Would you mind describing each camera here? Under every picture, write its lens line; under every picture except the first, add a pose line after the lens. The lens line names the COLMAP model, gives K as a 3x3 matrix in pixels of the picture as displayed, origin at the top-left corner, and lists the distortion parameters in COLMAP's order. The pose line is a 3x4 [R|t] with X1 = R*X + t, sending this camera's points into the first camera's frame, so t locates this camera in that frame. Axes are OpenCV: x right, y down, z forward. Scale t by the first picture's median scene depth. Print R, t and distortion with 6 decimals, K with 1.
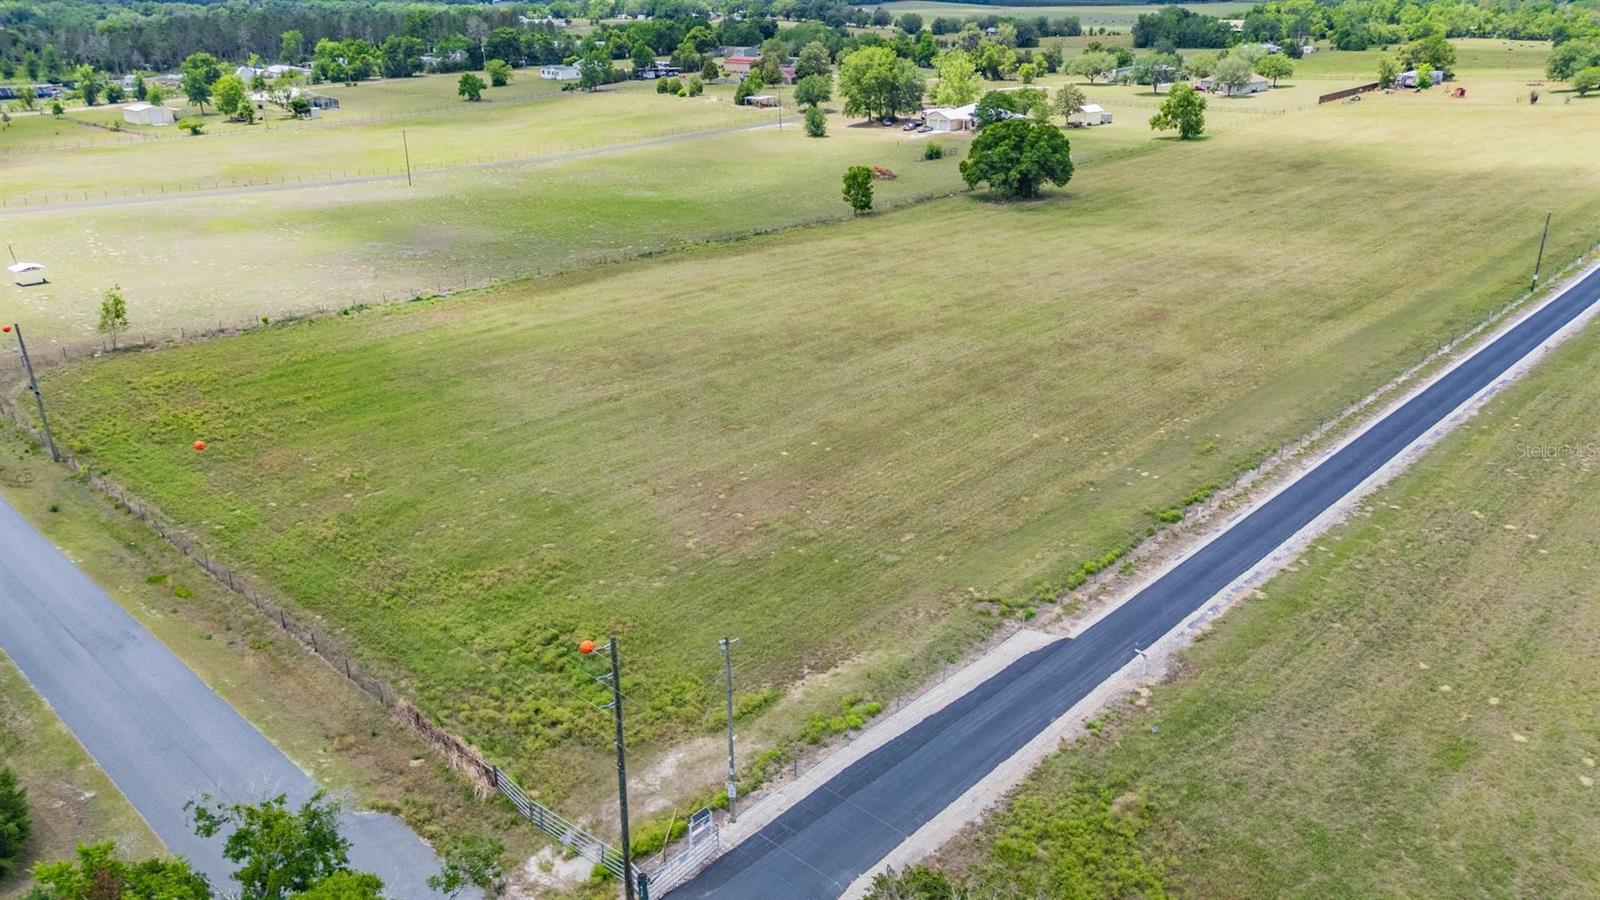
lens RADIAL K [[1175.1, 0, 802.8], [0, 1175.1, 458.2], [0, 0, 1]] dist [0.076548, -0.077211]
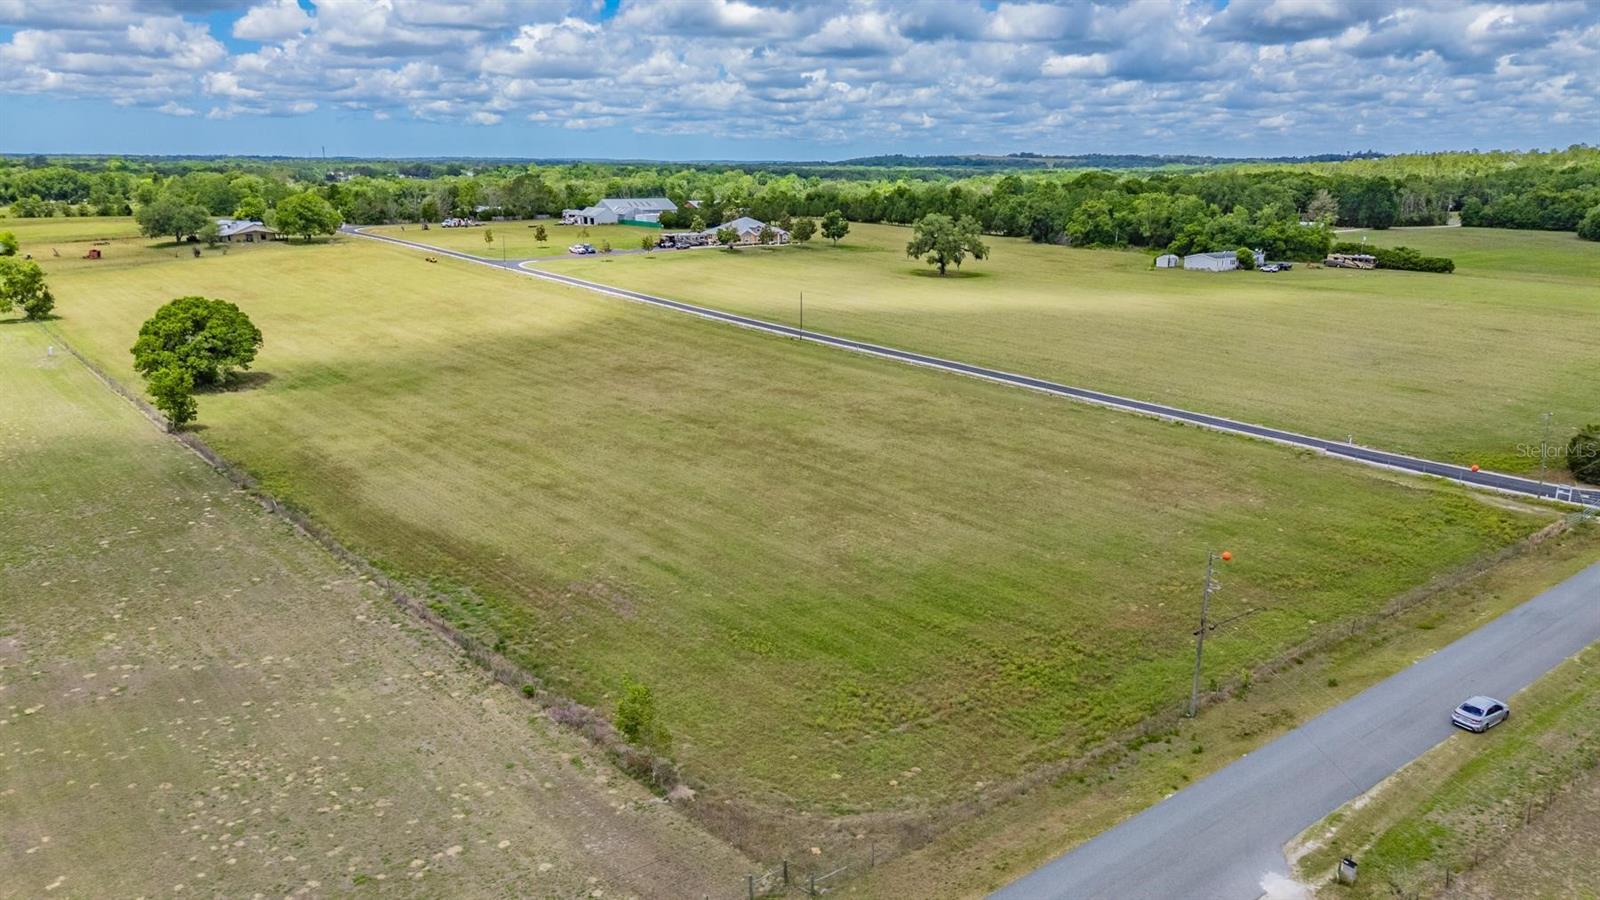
lens RADIAL K [[1175.1, 0, 799.0], [0, 1175.1, 463.3], [0, 0, 1]] dist [0.076548, -0.077211]
pose [[0.124108, -0.242811, 0.962102, -1.373435], [0.359586, 0.914697, 0.184462, -0.393599], [-0.924821, 0.323066, 0.200833, 1.022000]]
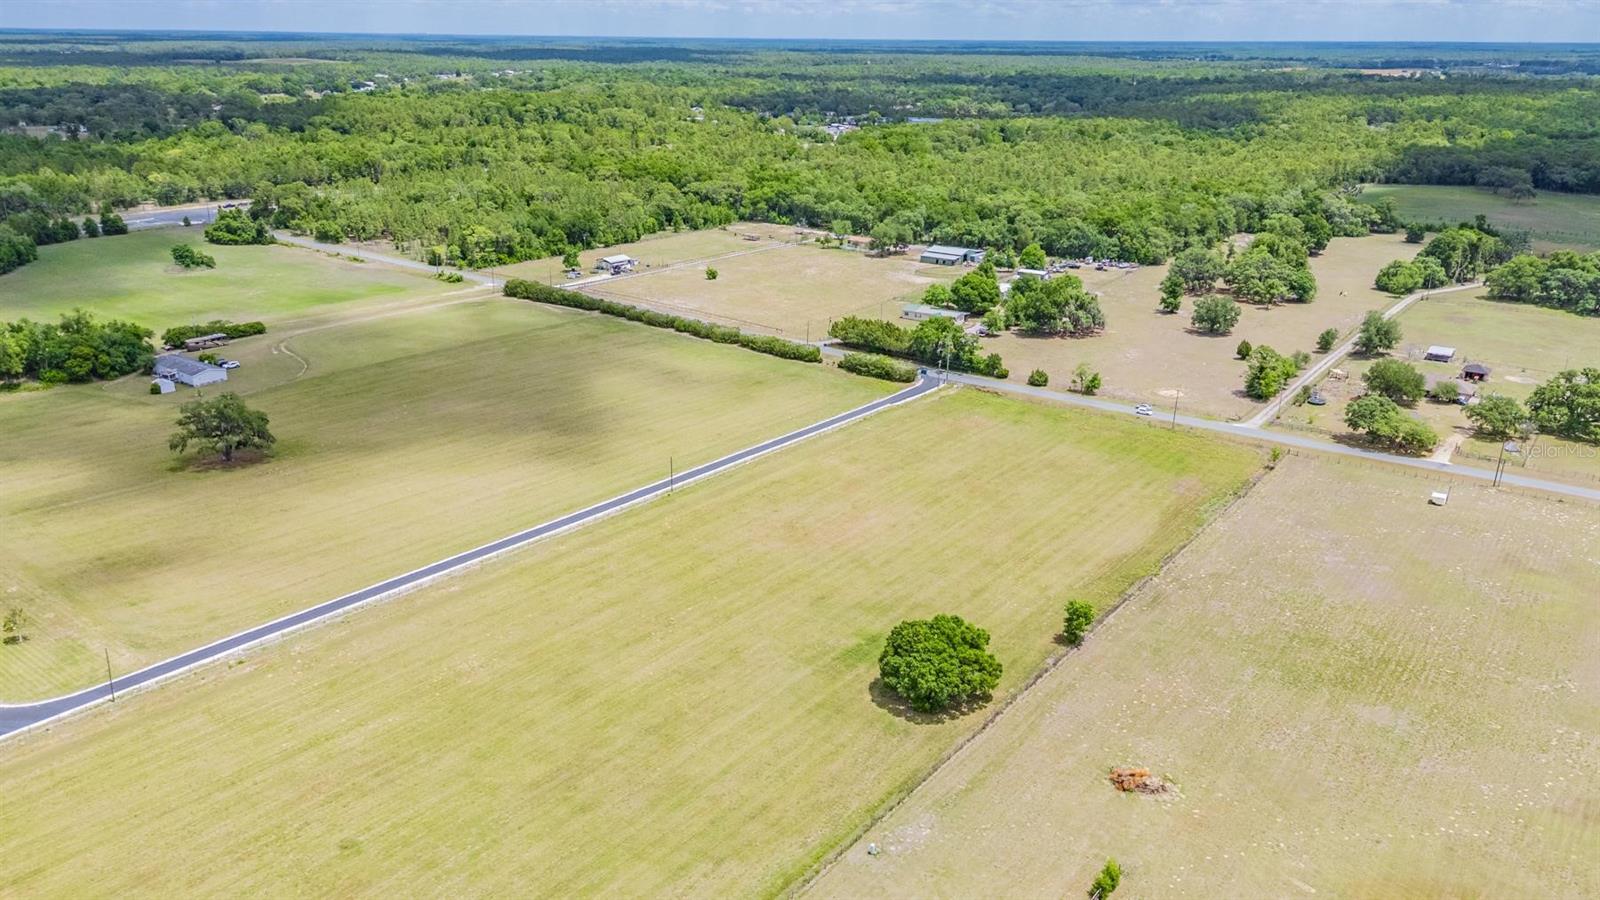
lens RADIAL K [[1175.1, 0, 804.5], [0, 1175.1, 442.2], [0, 0, 1]] dist [0.076548, -0.077211]
pose [[-0.992075, 0.033440, -0.121115, 0.871477], [-0.053056, 0.762292, 0.645055, -2.149460], [0.113895, 0.646369, -0.754477, 3.511051]]
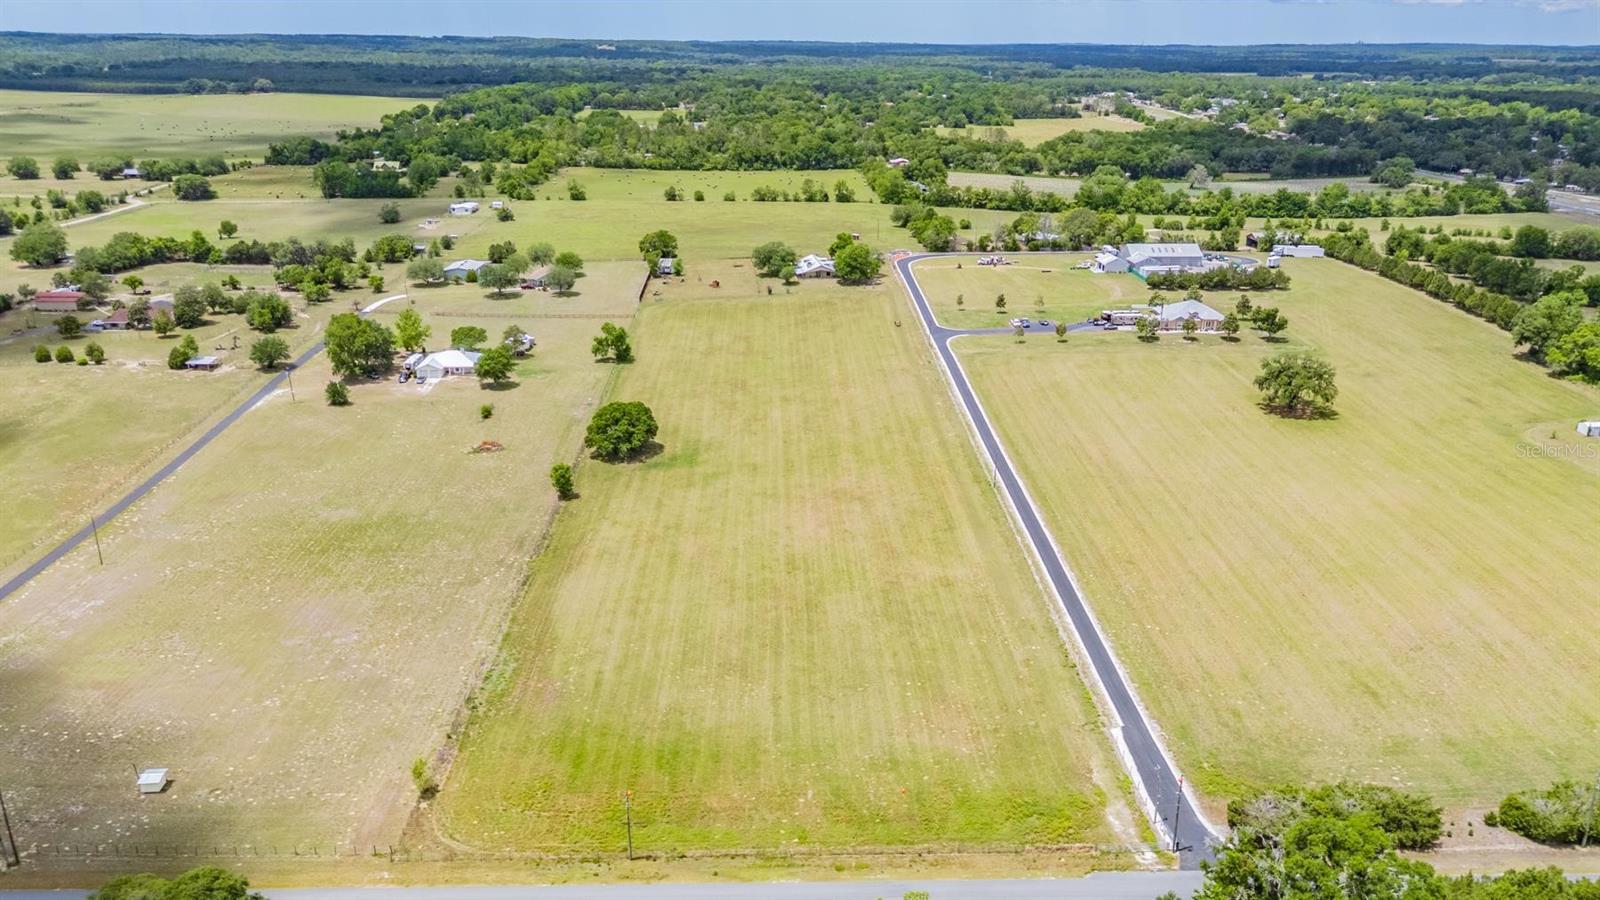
lens RADIAL K [[1175.1, 0, 800.2], [0, 1175.1, 442.5], [0, 0, 1]] dist [0.076548, -0.077211]
pose [[0.702268, -0.222229, 0.676339, -1.433757], [0.250148, 0.966479, 0.057824, -0.590517], [-0.666518, 0.128577, 0.734317, -0.439360]]
